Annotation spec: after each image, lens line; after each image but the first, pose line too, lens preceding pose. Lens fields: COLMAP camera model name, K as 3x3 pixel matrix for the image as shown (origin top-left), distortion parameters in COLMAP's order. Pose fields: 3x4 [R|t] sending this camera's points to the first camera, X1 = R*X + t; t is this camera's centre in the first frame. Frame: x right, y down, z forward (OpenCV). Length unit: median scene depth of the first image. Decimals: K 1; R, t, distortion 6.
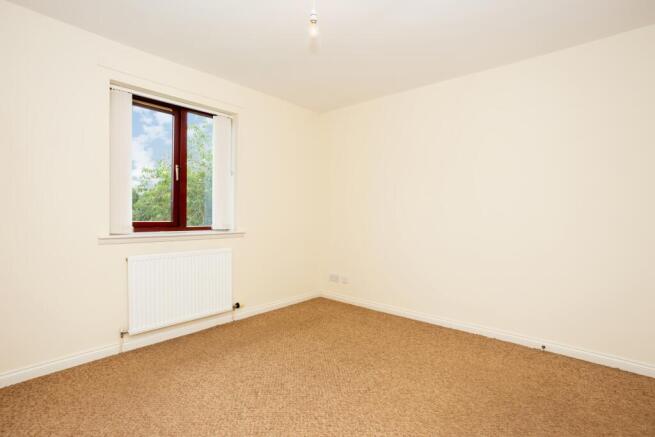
lens RADIAL K [[329.2, 0, 326.2], [0, 329.2, 216.9], [0, 0, 1]] dist [0.043054, 0.000133]
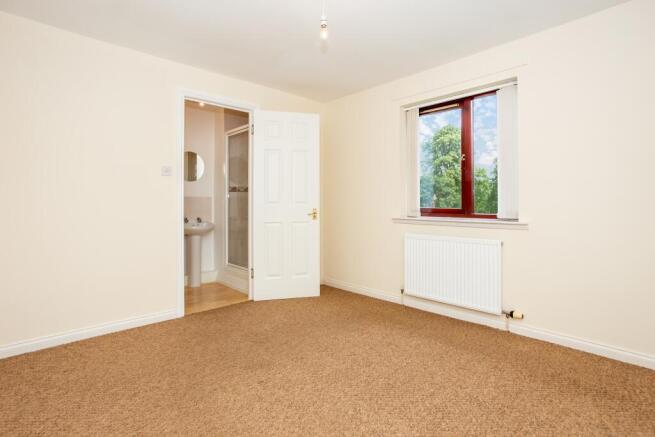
lens RADIAL K [[337.2, 0, 314.4], [0, 337.2, 194.8], [0, 0, 1]] dist [0.000559, 0.000091]
pose [[-0.120050, -0.025022, -0.992453, 0.648778], [-0.004570, 0.999686, -0.024651, -0.000799], [0.992757, 0.001576, -0.120126, 0.661356]]
